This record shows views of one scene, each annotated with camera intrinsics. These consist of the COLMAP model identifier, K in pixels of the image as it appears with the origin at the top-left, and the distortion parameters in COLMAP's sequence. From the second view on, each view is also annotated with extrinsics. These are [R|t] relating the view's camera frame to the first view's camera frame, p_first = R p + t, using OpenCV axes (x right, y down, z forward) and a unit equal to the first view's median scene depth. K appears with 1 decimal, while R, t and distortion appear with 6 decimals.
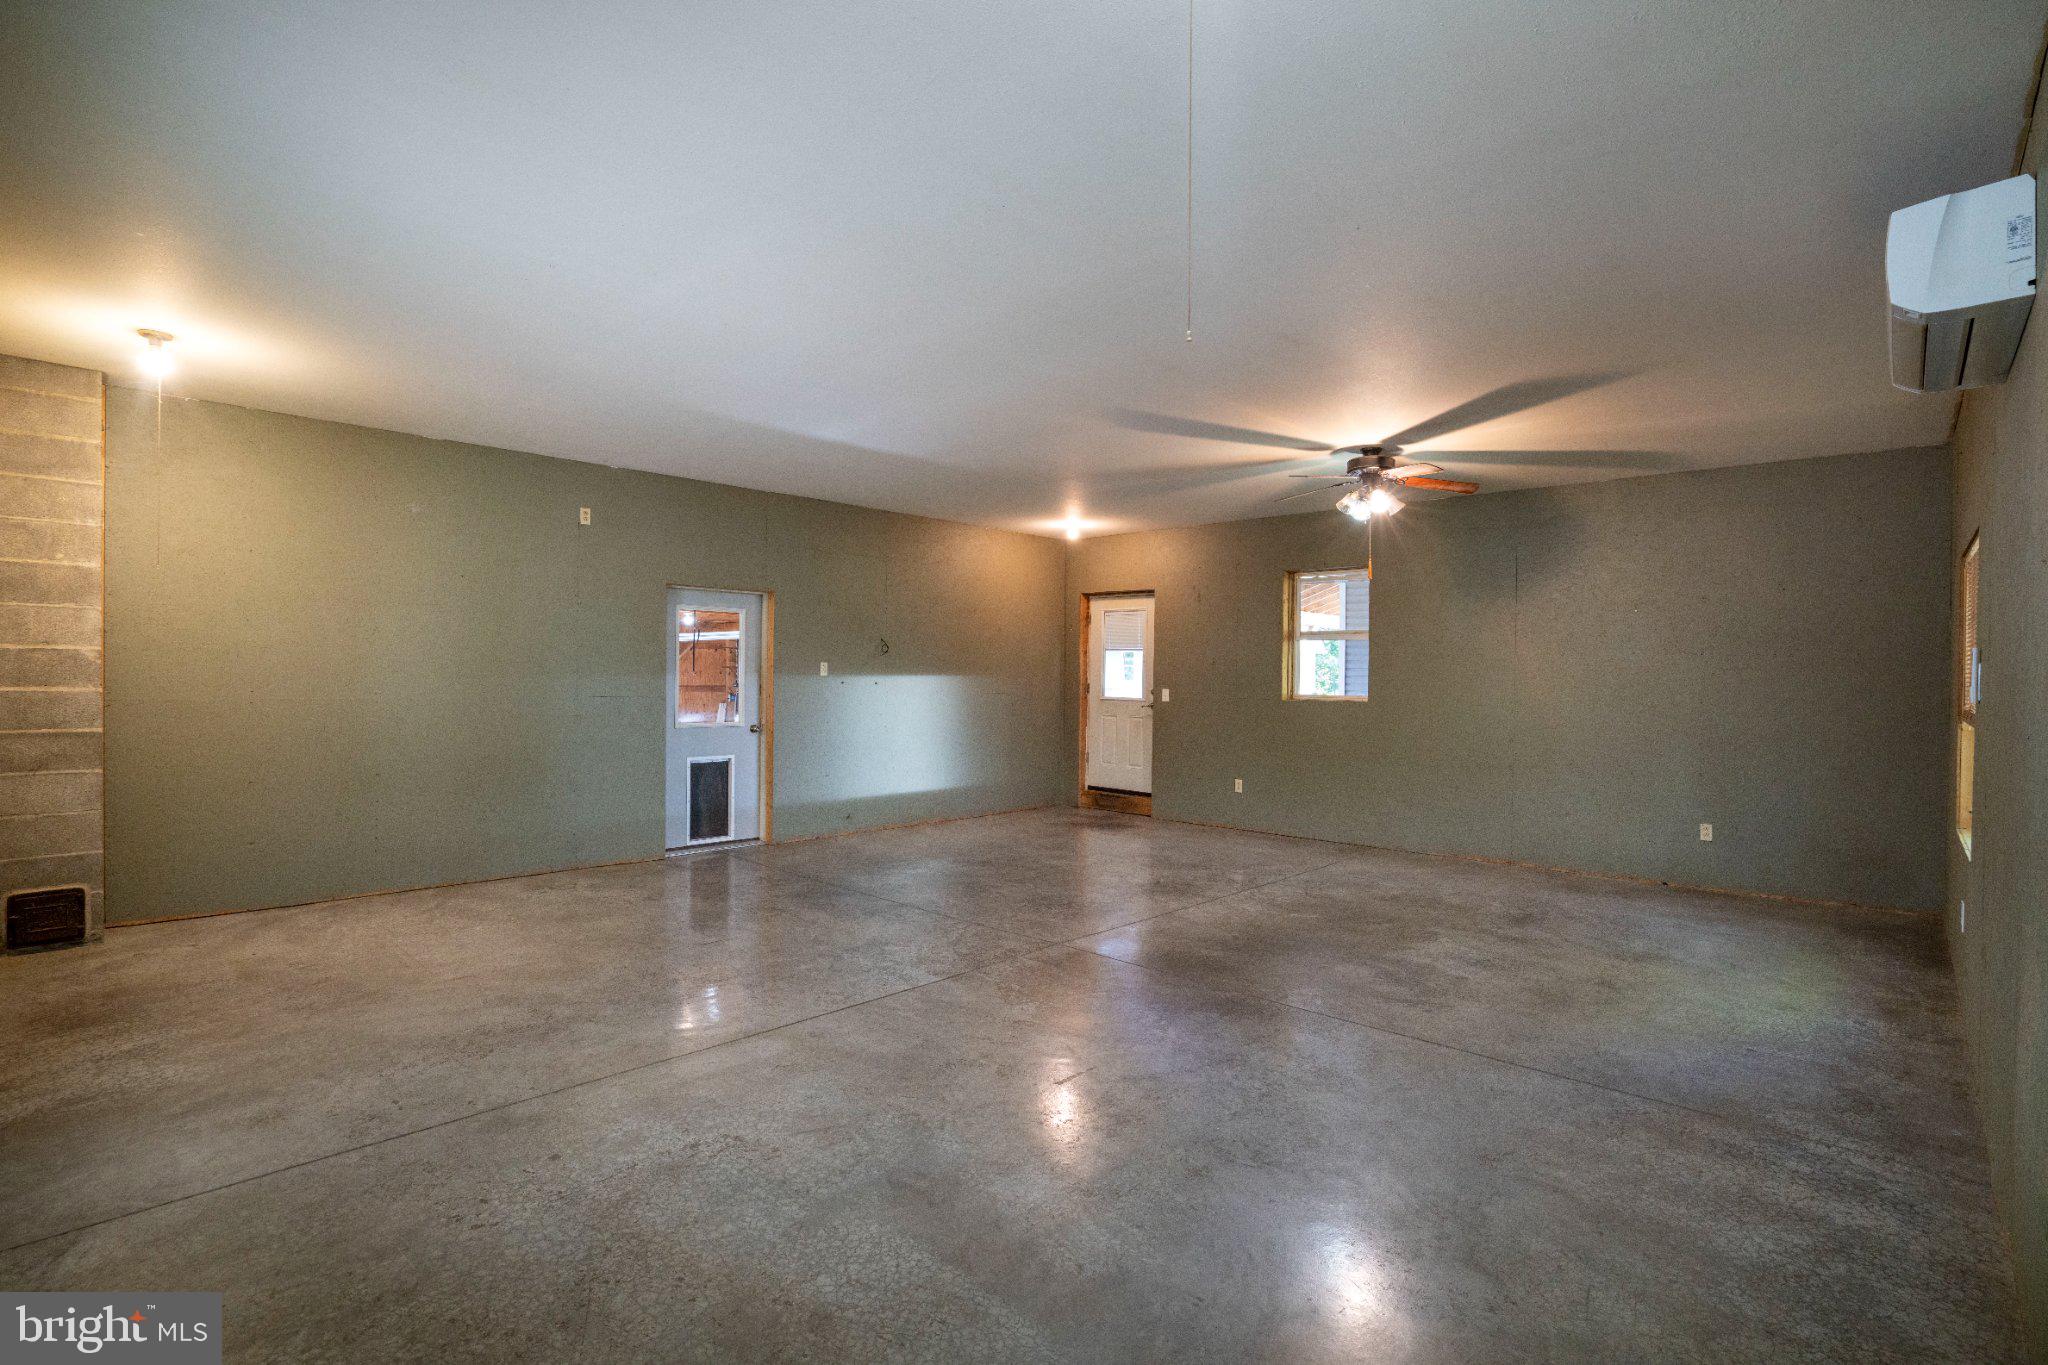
lens RADIAL K [[942.7, 0, 1020.4], [0, 942.7, 685.4], [0, 0, 1]] dist [-0.063667, 0.027298]
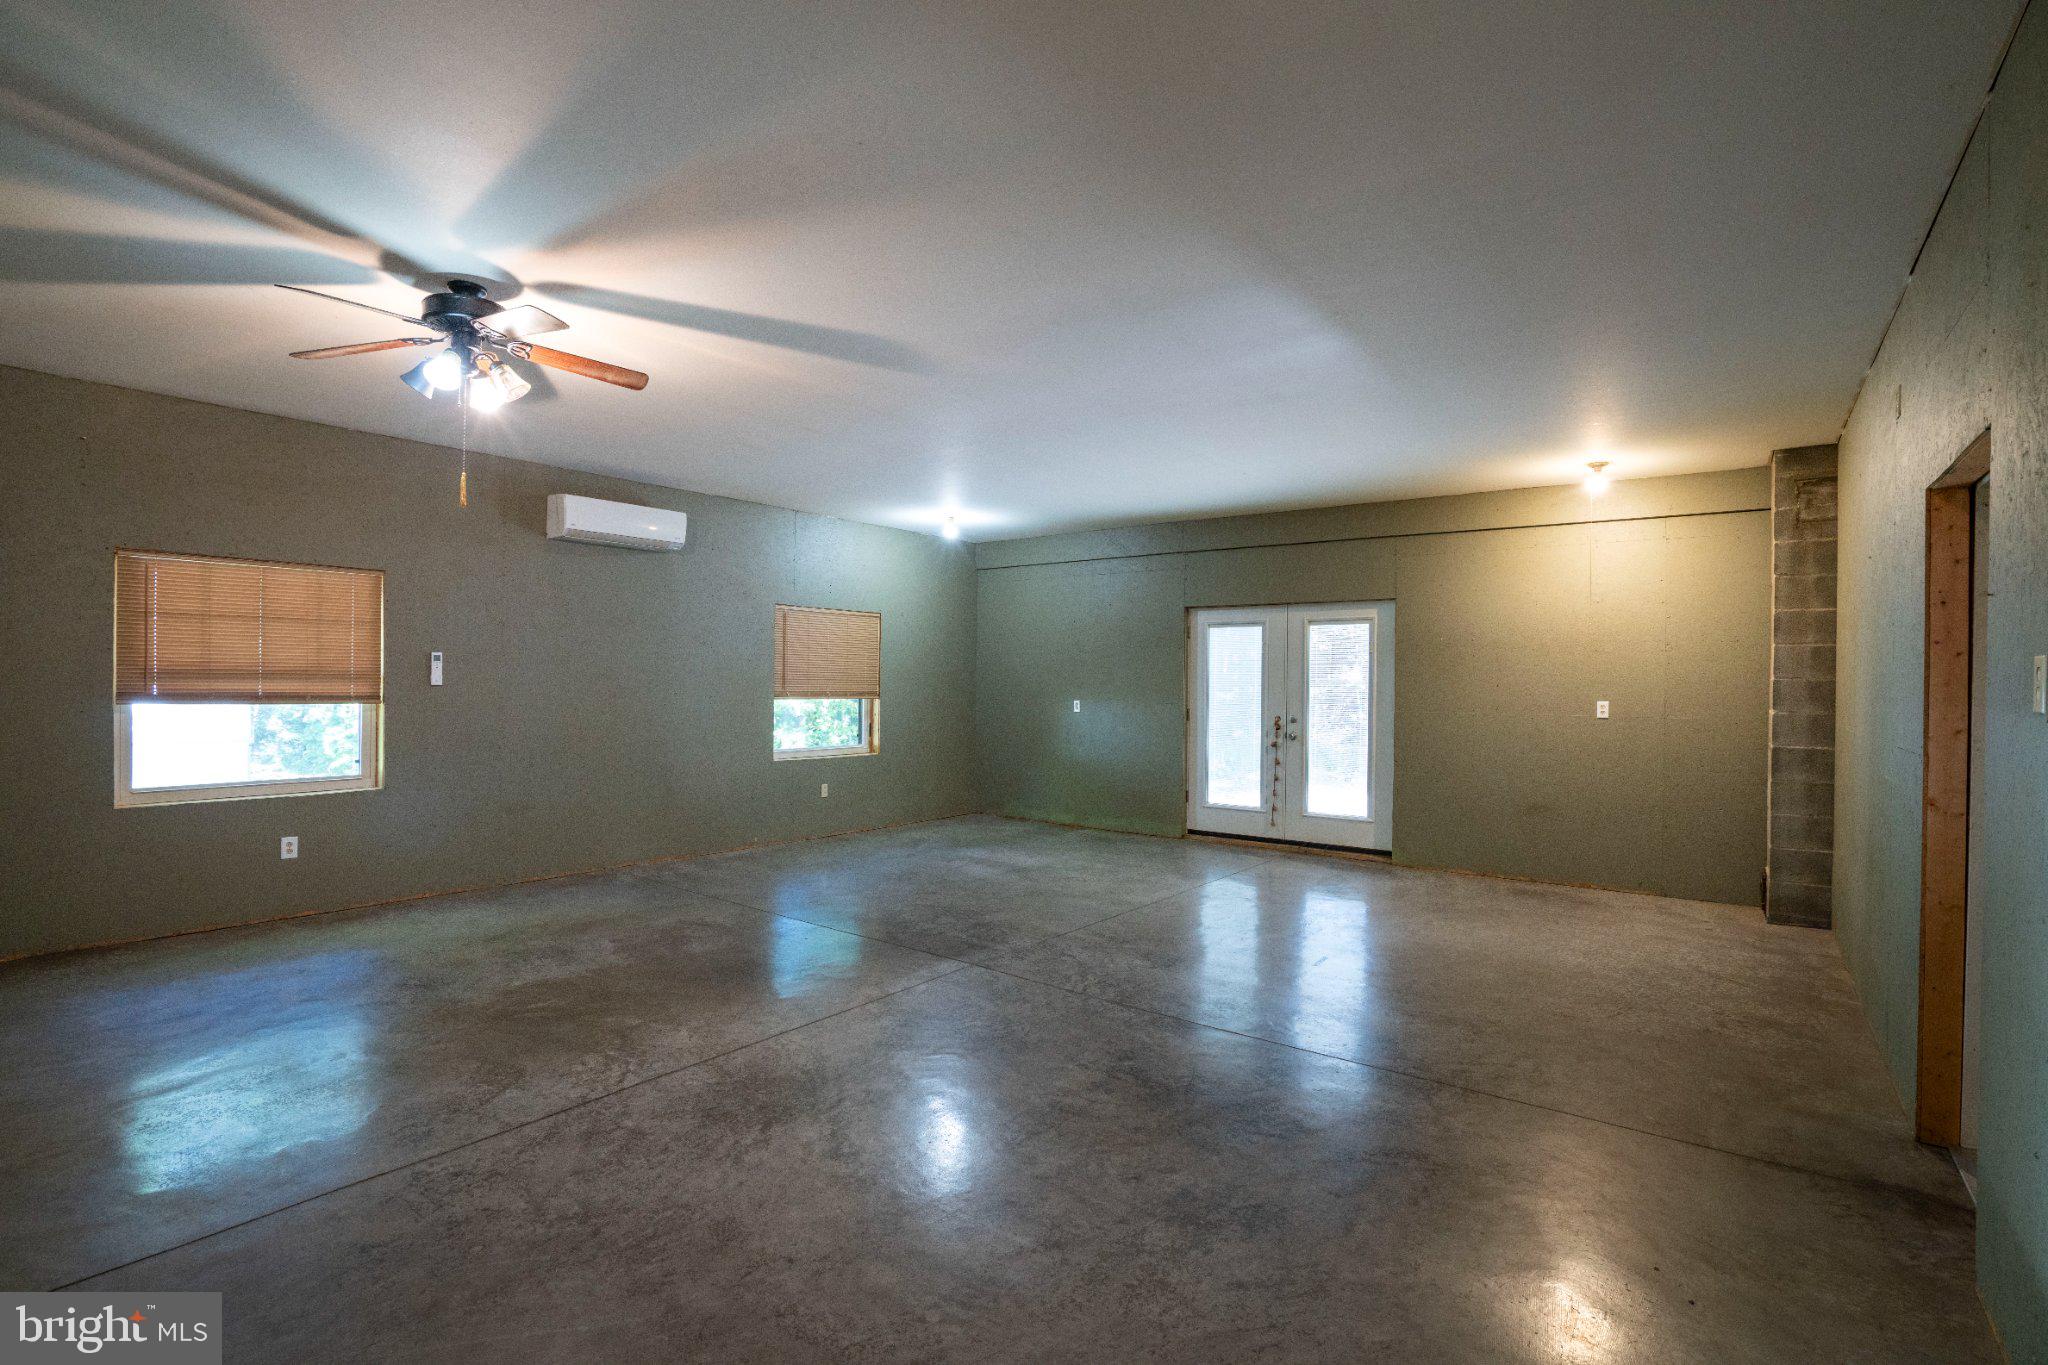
lens RADIAL K [[942.7, 0, 1020.4], [0, 942.7, 685.4], [0, 0, 1]] dist [-0.063667, 0.027298]
pose [[-0.994420, -0.021524, -0.103276, 0.054515], [-0.023185, 0.999620, 0.014904, -0.013039], [0.102916, 0.017215, -0.994541, 1.103128]]
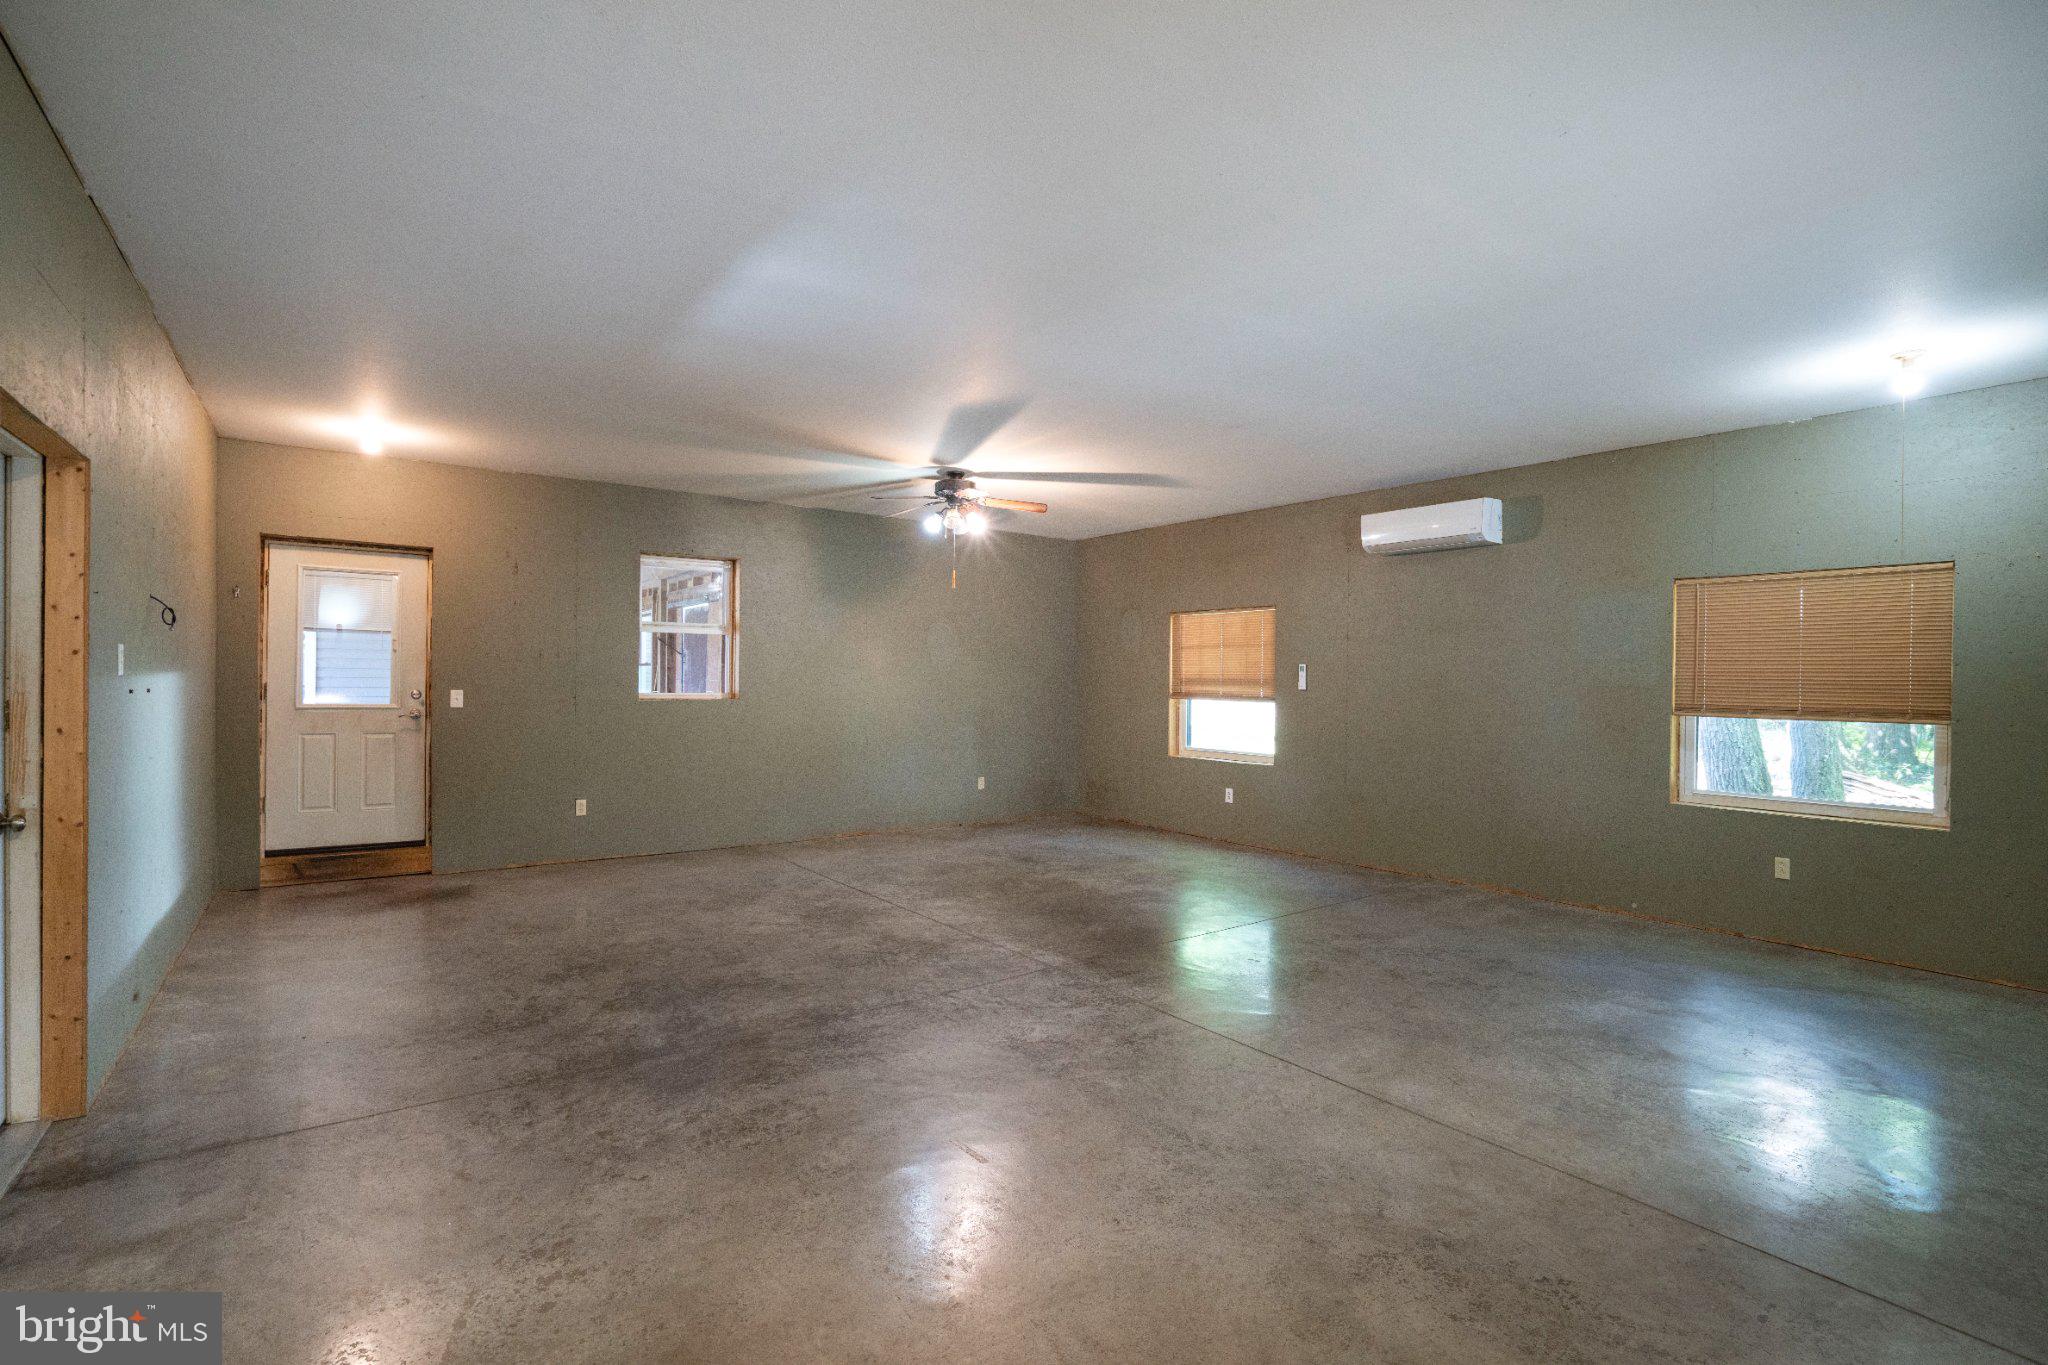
lens RADIAL K [[942.7, 0, 1020.4], [0, 942.7, 685.4], [0, 0, 1]] dist [-0.063667, 0.027298]
pose [[0.173180, -0.013796, 0.984794, -0.498782], [0.001301, 0.999904, 0.013779, -0.009790], [-0.984889, -0.001105, 0.173181, 0.494624]]
